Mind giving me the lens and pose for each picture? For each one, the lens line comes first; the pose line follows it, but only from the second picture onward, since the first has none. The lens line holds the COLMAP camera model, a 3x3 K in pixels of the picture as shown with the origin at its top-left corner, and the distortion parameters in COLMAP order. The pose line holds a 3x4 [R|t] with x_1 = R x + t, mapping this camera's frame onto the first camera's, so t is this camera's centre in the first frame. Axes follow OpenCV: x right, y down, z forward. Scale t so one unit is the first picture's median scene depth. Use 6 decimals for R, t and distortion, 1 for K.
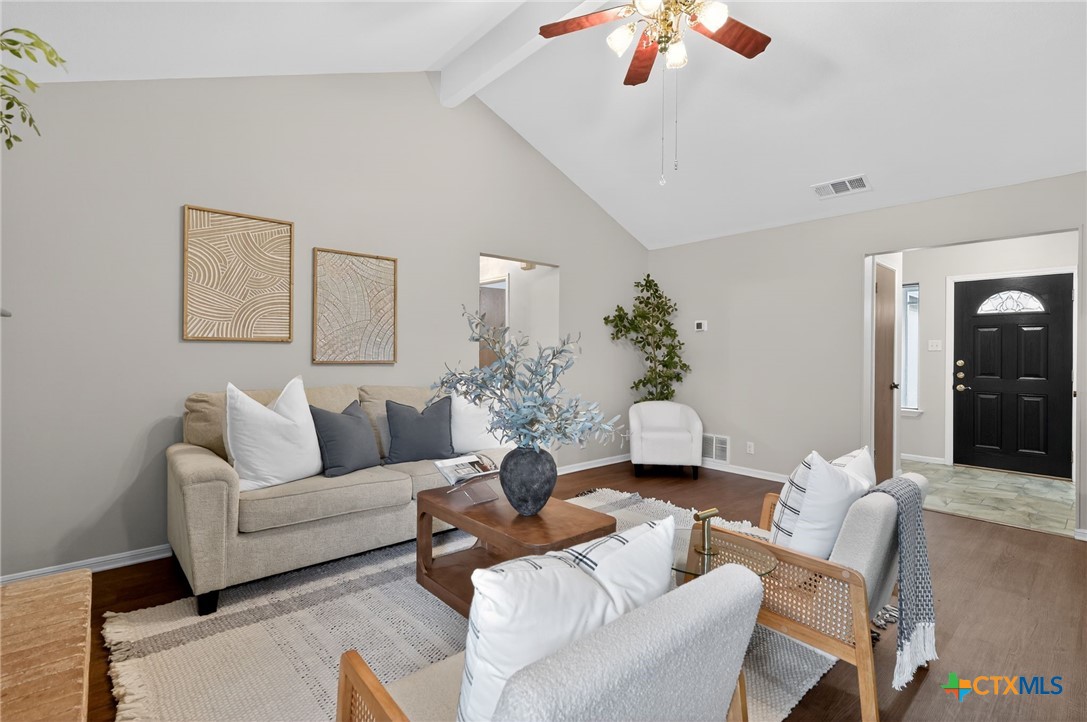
lens RADIAL K [[494.6, 0, 542.3], [0, 494.6, 358.1], [0, 0, 1]] dist [-0.000844, -0.000114]
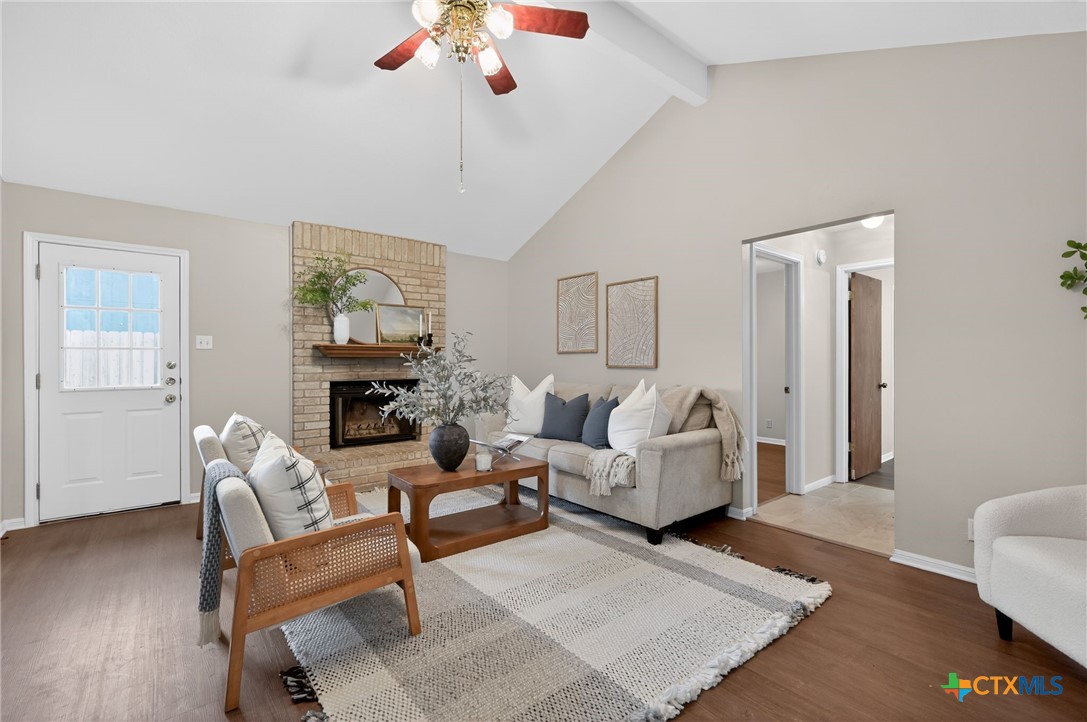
lens RADIAL K [[494.6, 0, 542.9], [0, 494.6, 358.5], [0, 0, 1]] dist [-0.000844, -0.000114]
pose [[-0.044614, -0.022912, -0.998742, 0.893866], [-0.021043, 0.999537, -0.021990, 0.019709], [0.998783, 0.020035, -0.045075, 0.841961]]
